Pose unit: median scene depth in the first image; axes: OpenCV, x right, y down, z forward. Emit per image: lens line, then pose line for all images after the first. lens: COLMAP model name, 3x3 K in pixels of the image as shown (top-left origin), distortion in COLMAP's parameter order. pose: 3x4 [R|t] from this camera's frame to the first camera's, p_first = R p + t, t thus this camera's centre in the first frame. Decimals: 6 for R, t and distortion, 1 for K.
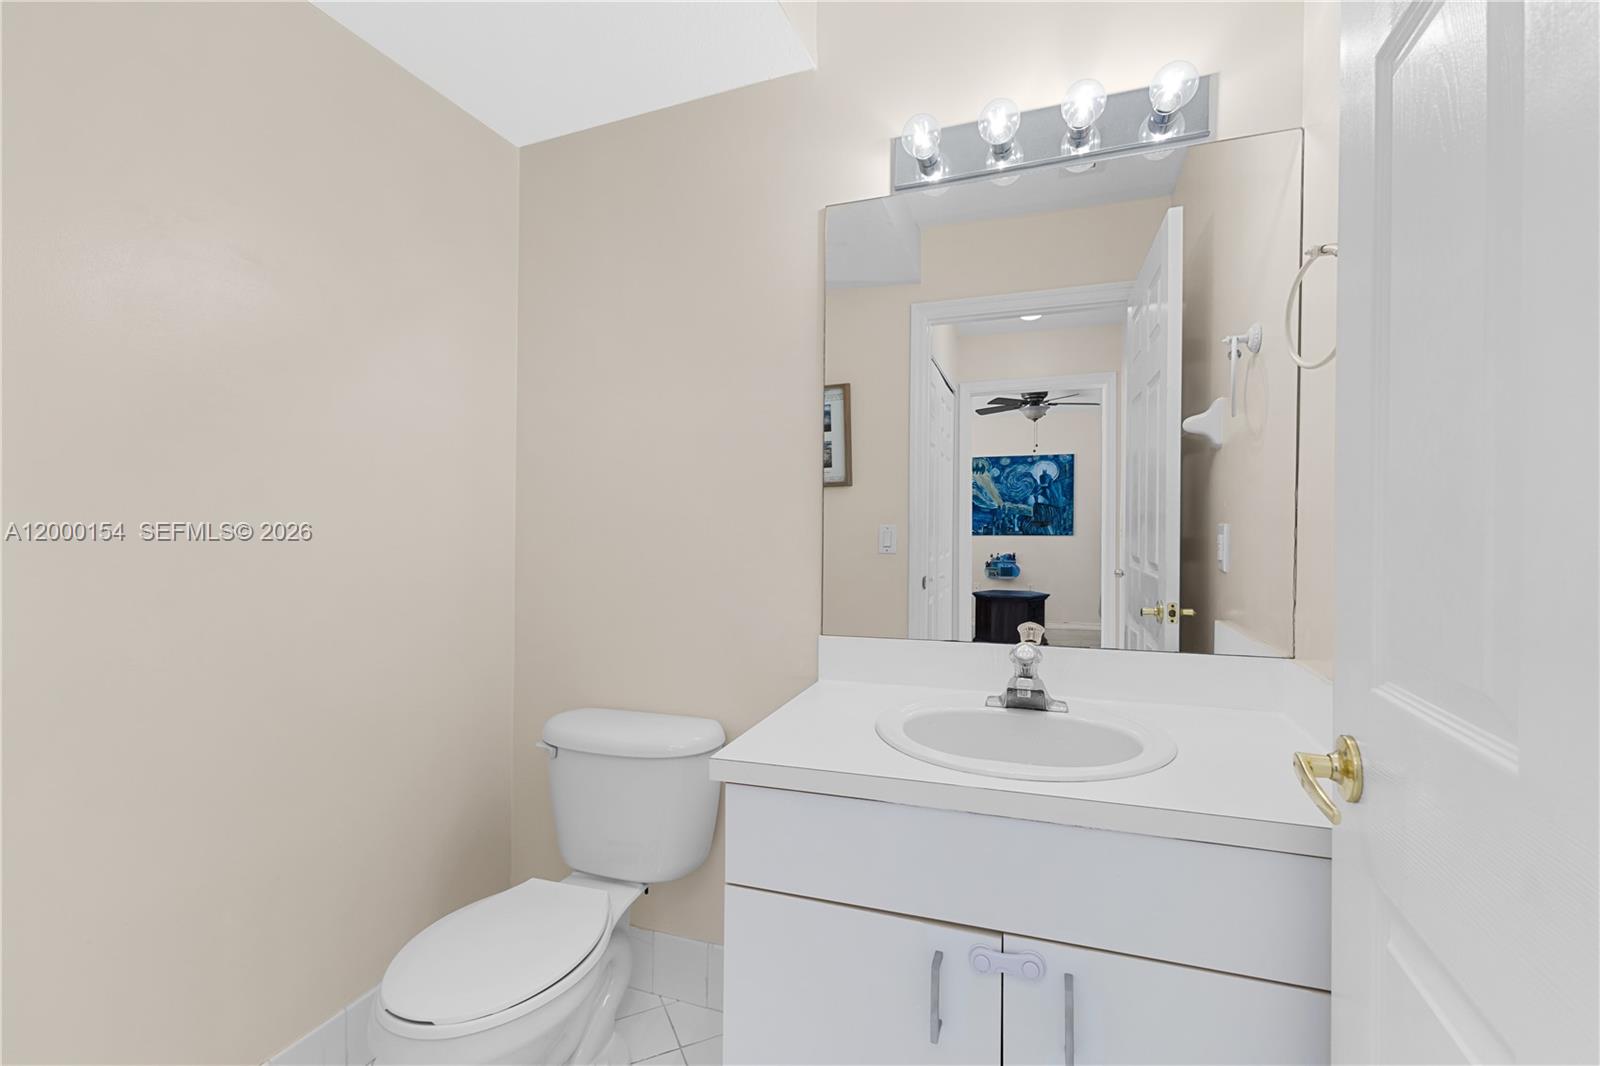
lens RADIAL K [[695.4, 0, 800.0], [0, 695.4, 540.3], [0, 0, 1]] dist [0.011434, -0.000613]
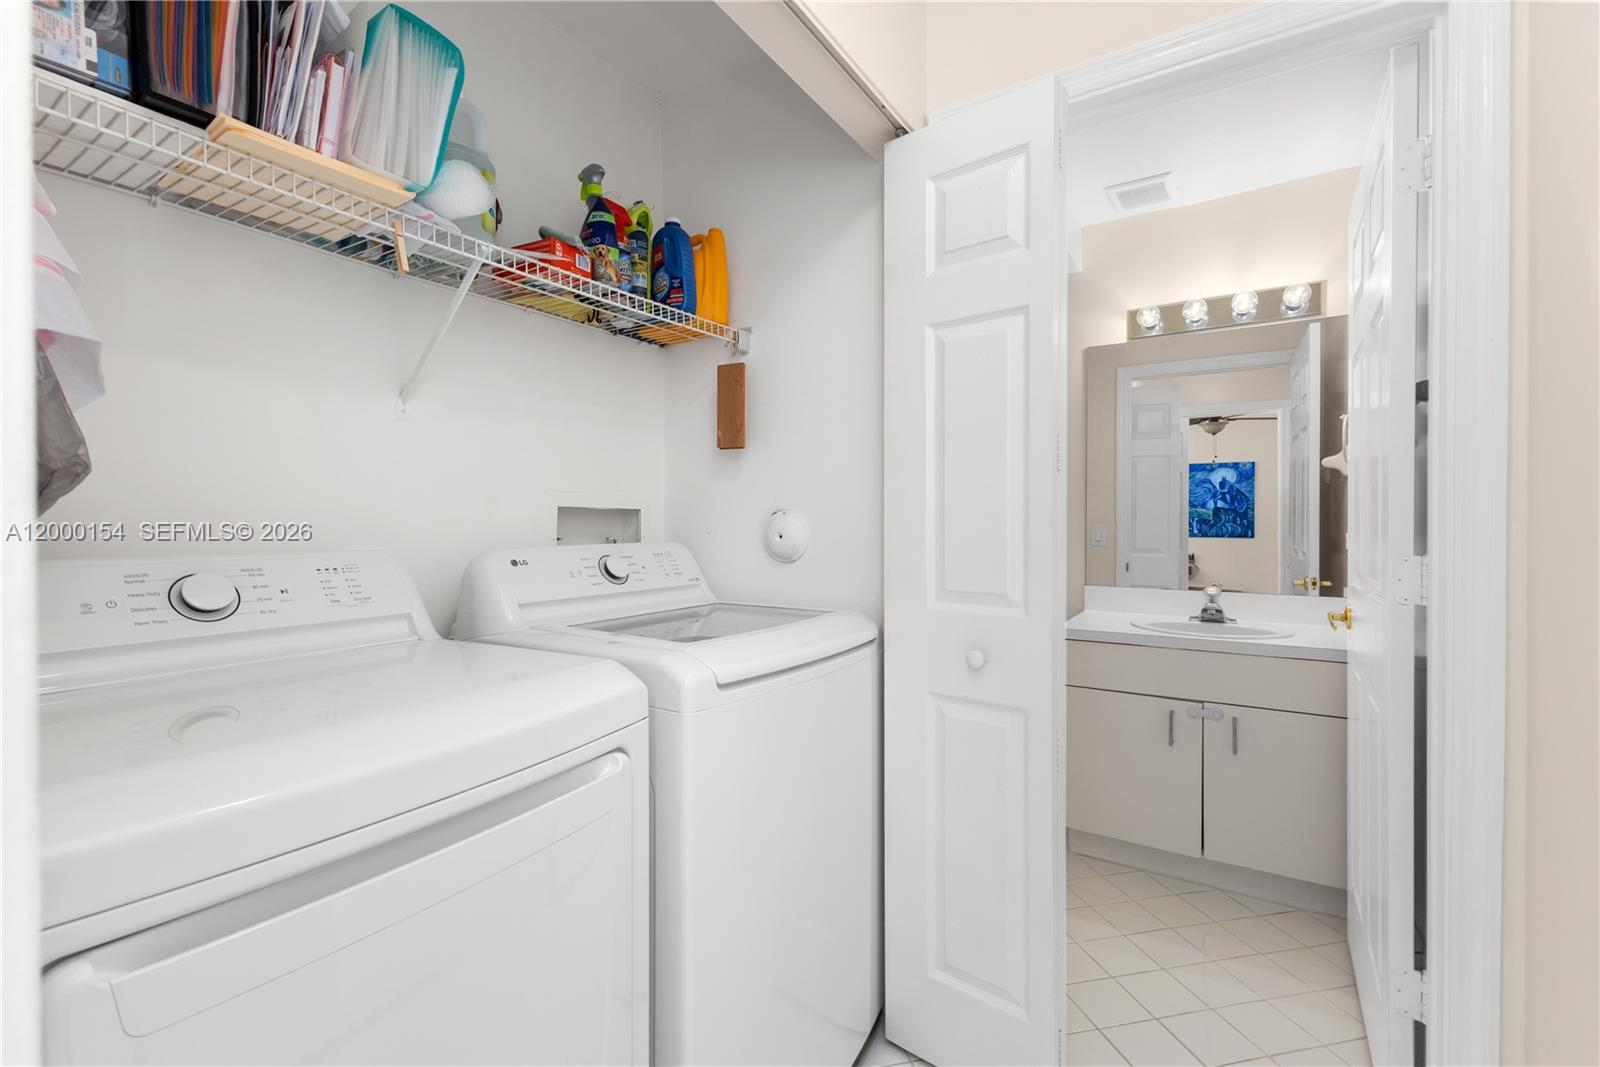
lens RADIAL K [[695.4, 0, 801.5], [0, 695.4, 516.8], [0, 0, 1]] dist [0.011434, -0.000613]
pose [[0.978540, 0.008709, -0.205871, -0.248876], [-0.015646, 0.999362, -0.032094, 0.021926], [0.205460, 0.034627, 0.978053, -0.718070]]
